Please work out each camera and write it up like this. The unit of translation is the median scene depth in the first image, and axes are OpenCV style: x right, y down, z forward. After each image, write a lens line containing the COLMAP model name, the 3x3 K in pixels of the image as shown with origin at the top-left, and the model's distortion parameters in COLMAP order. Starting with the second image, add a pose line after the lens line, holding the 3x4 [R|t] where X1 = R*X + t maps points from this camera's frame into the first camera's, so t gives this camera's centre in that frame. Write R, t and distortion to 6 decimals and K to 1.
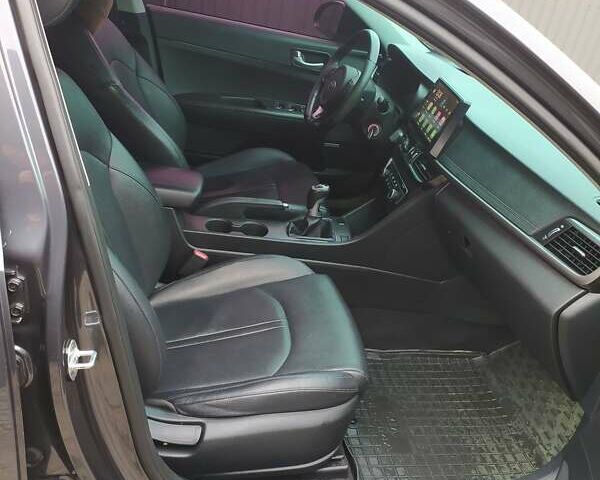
lens RADIAL K [[592.3, 0, 300.0], [0, 592.3, 240.0], [0, 0, 1]] dist [0.045463, -0.004862]
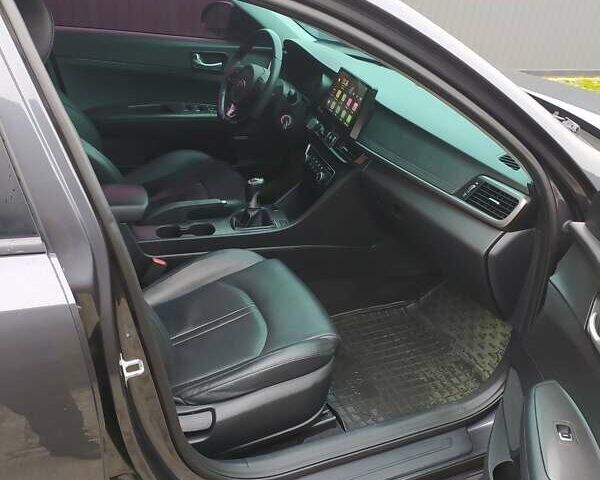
lens RADIAL K [[592.3, 0, 300.0], [0, 592.3, 240.0], [0, 0, 1]] dist [0.045463, -0.004862]
pose [[0.964959, -0.178062, 0.192739, -0.121919], [0.171812, 0.983920, 0.048810, -0.021756], [-0.198331, -0.013985, 0.980035, -0.091964]]
